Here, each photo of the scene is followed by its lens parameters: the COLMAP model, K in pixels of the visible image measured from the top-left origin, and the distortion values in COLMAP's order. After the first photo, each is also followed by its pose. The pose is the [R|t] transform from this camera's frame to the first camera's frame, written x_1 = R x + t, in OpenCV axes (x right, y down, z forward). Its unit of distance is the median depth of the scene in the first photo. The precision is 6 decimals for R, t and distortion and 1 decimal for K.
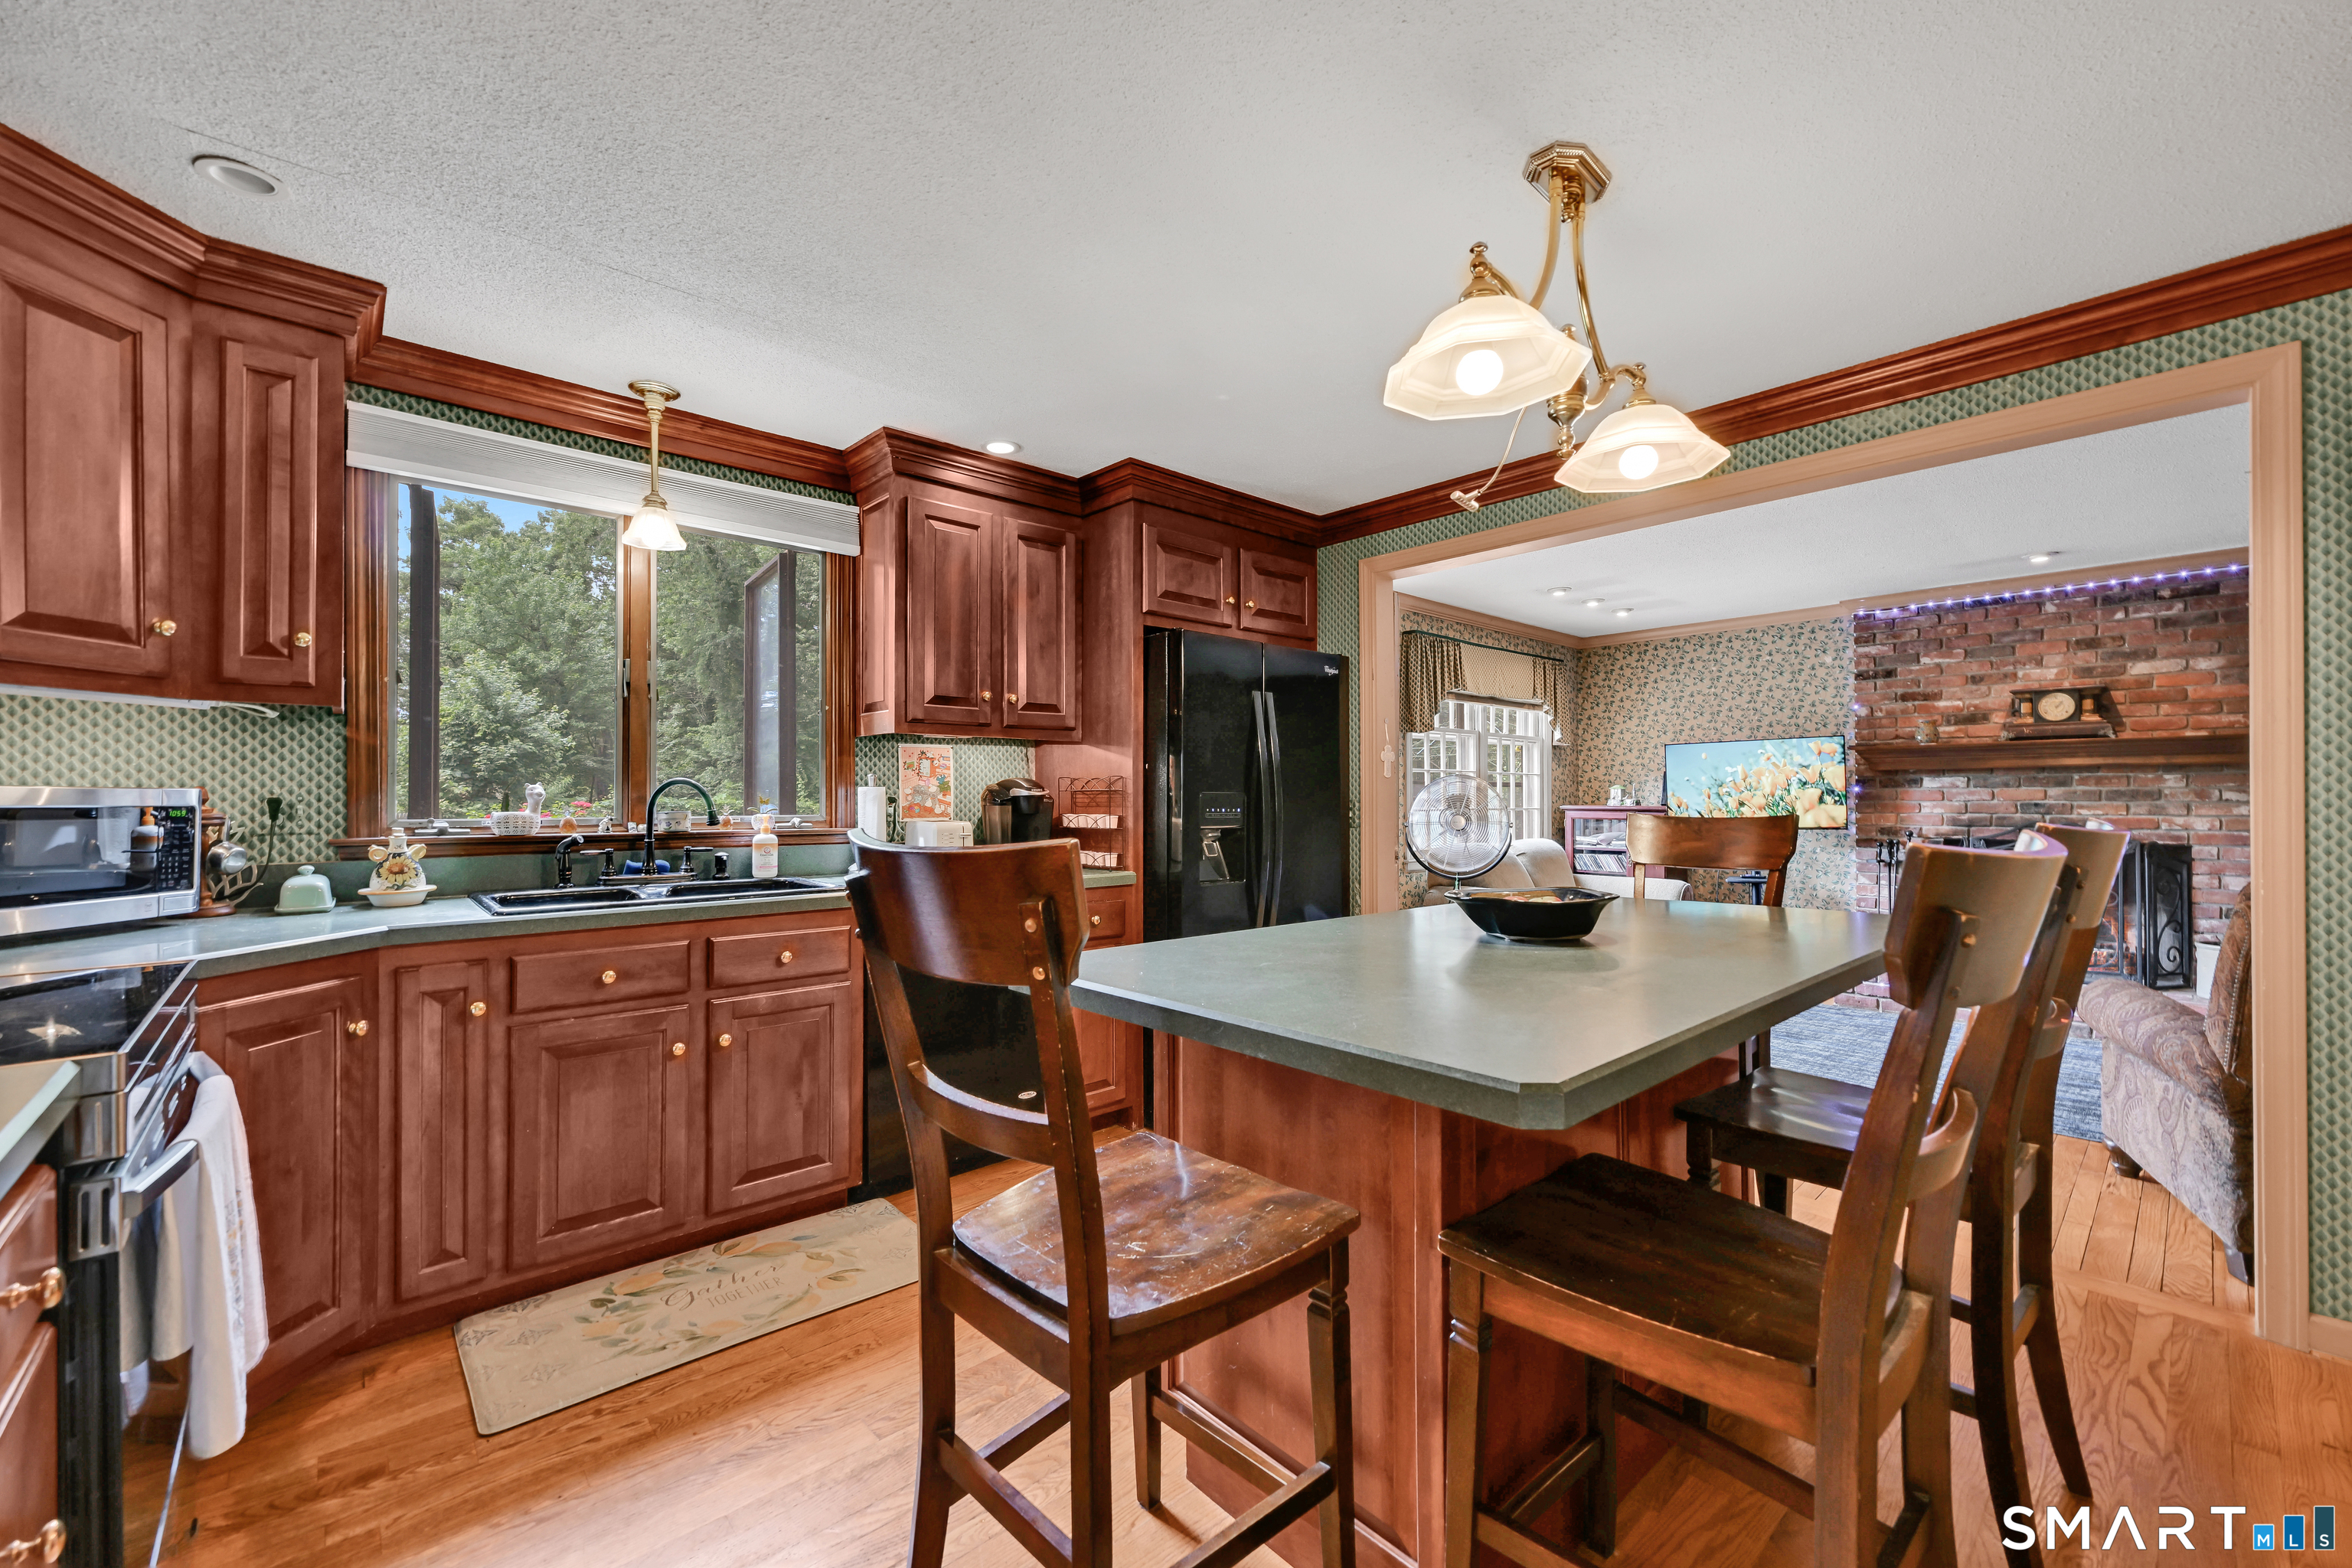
lens RADIAL K [[934.4, 0, 1178.7], [0, 934.4, 783.4], [0, 0, 1]] dist [-0.000295, -0.000076]
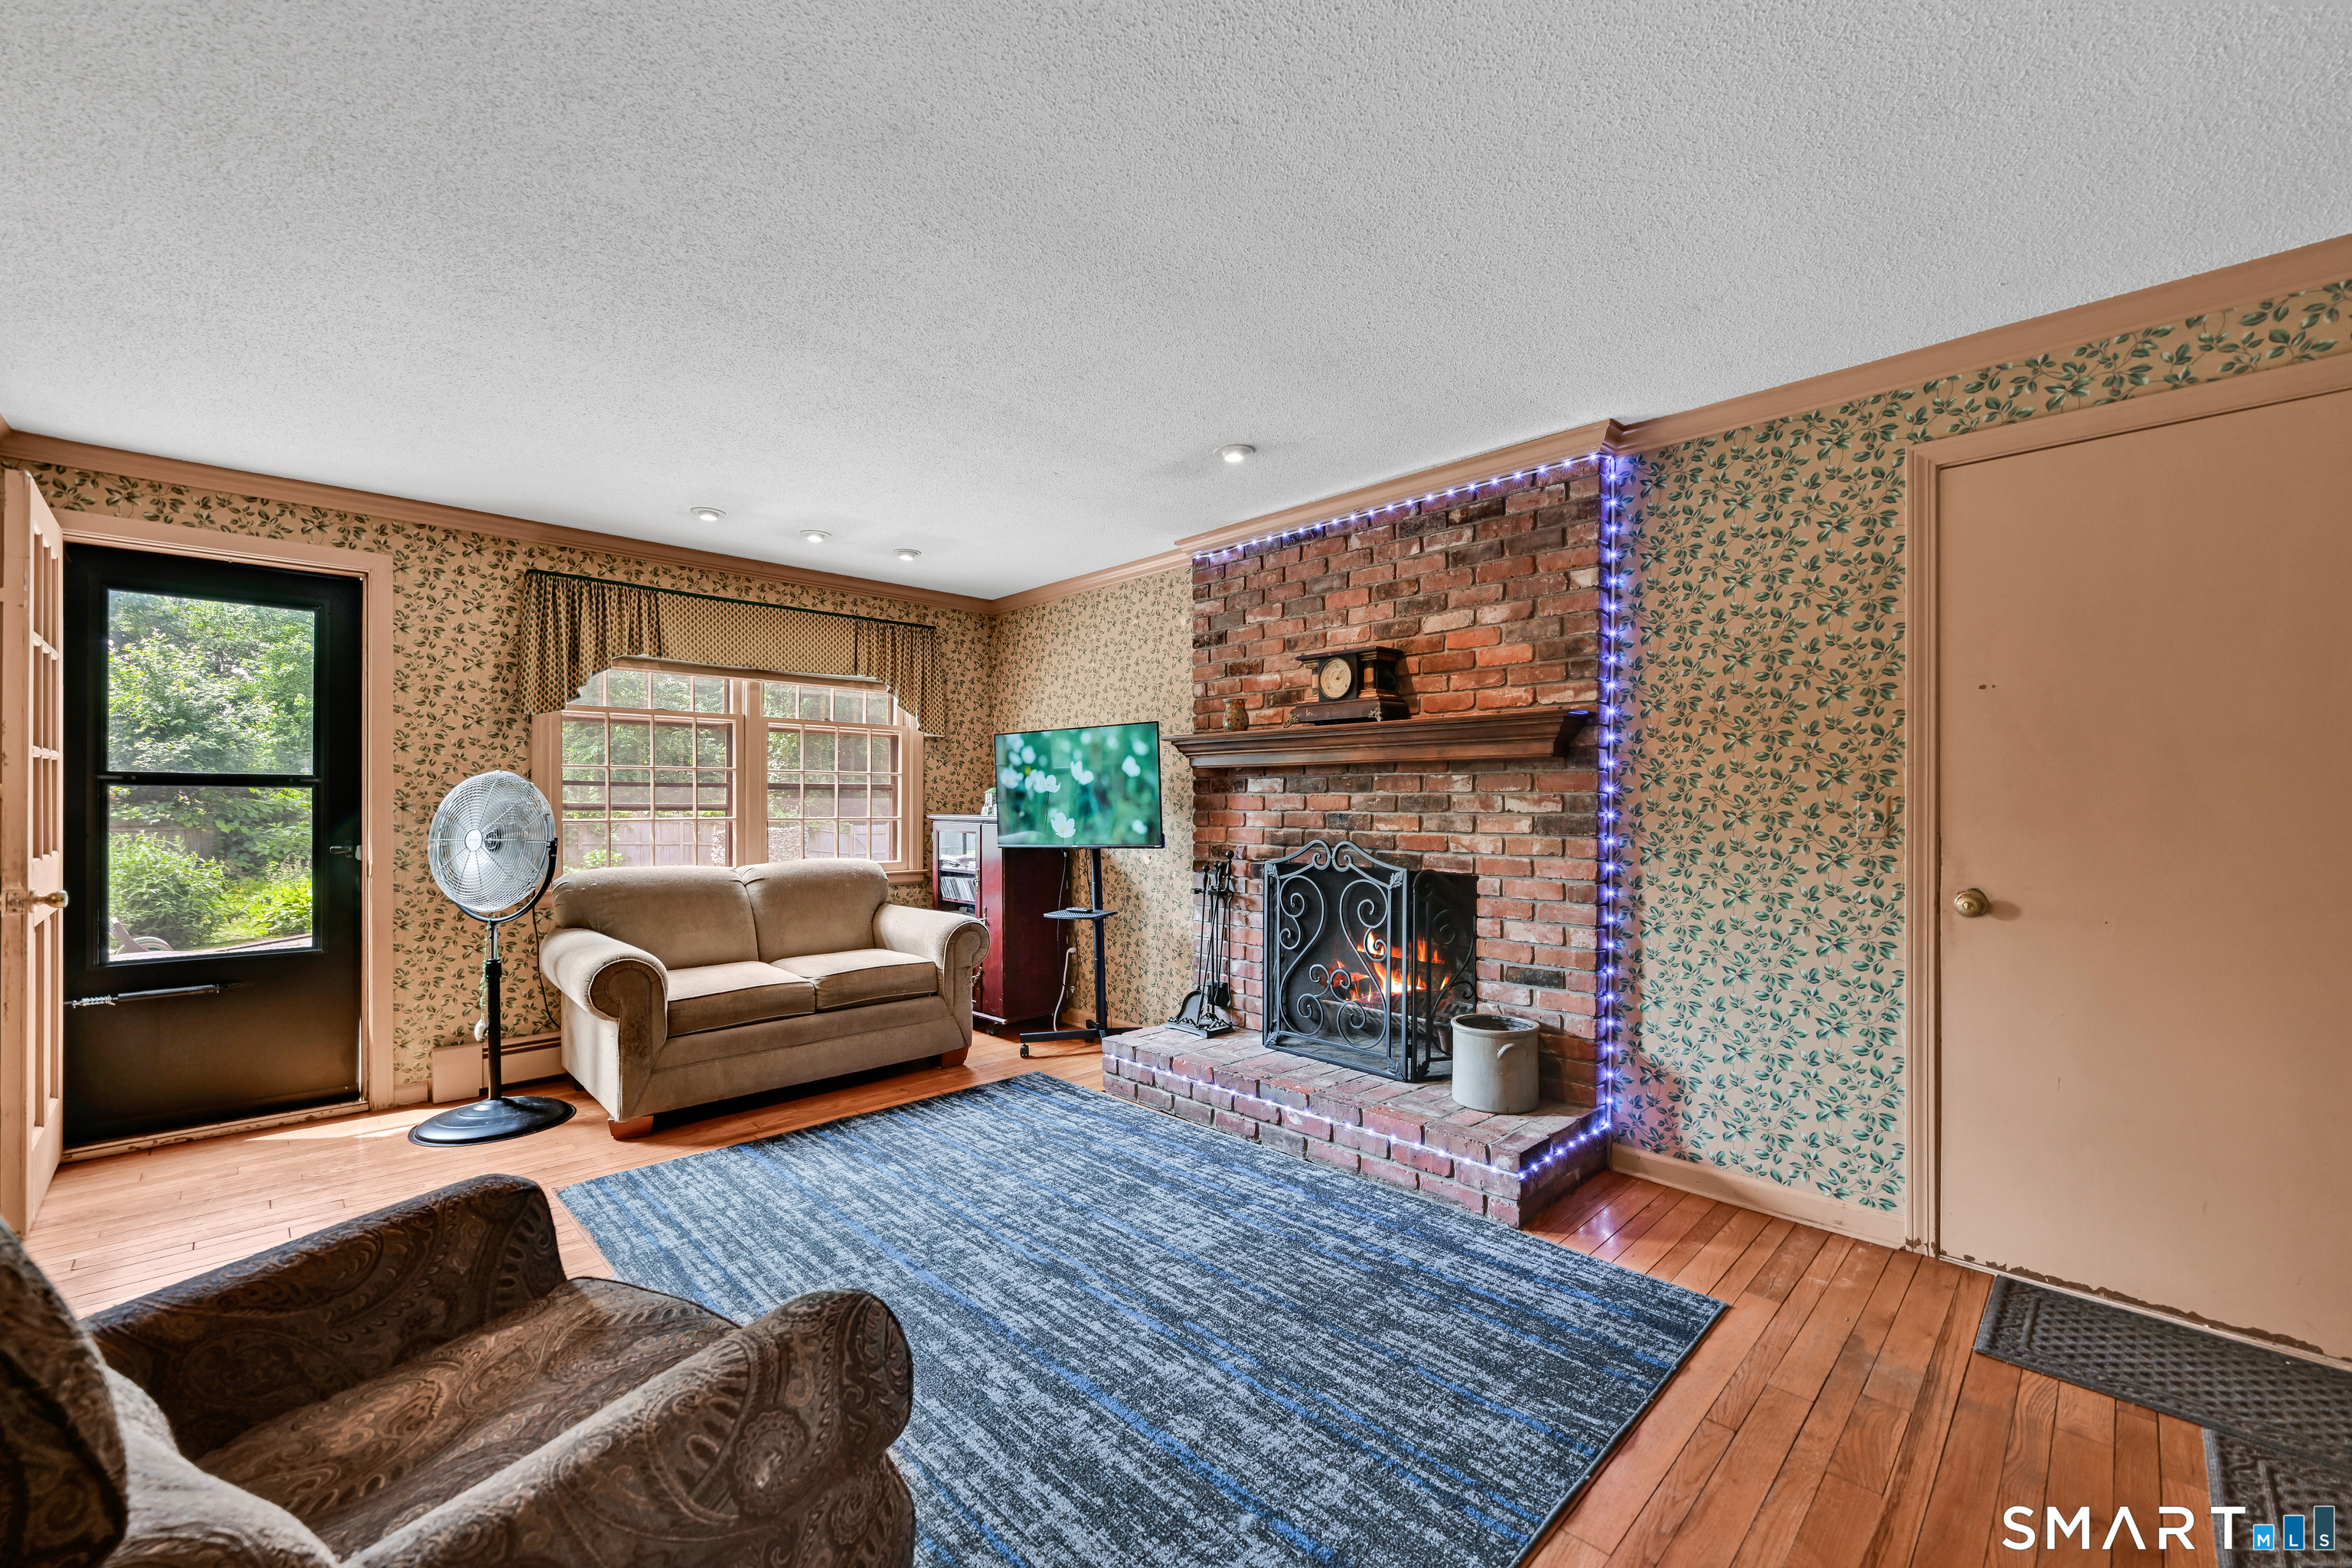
lens RADIAL K [[934.4, 0, 1170.9], [0, 934.4, 799.7], [0, 0, 1]] dist [-0.000295, -0.000076]
pose [[0.998779, -0.000278, 0.049407, 0.766964], [-0.000526, 0.999868, 0.016268, -0.001752], [-0.049405, -0.016275, 0.998646, 0.291627]]
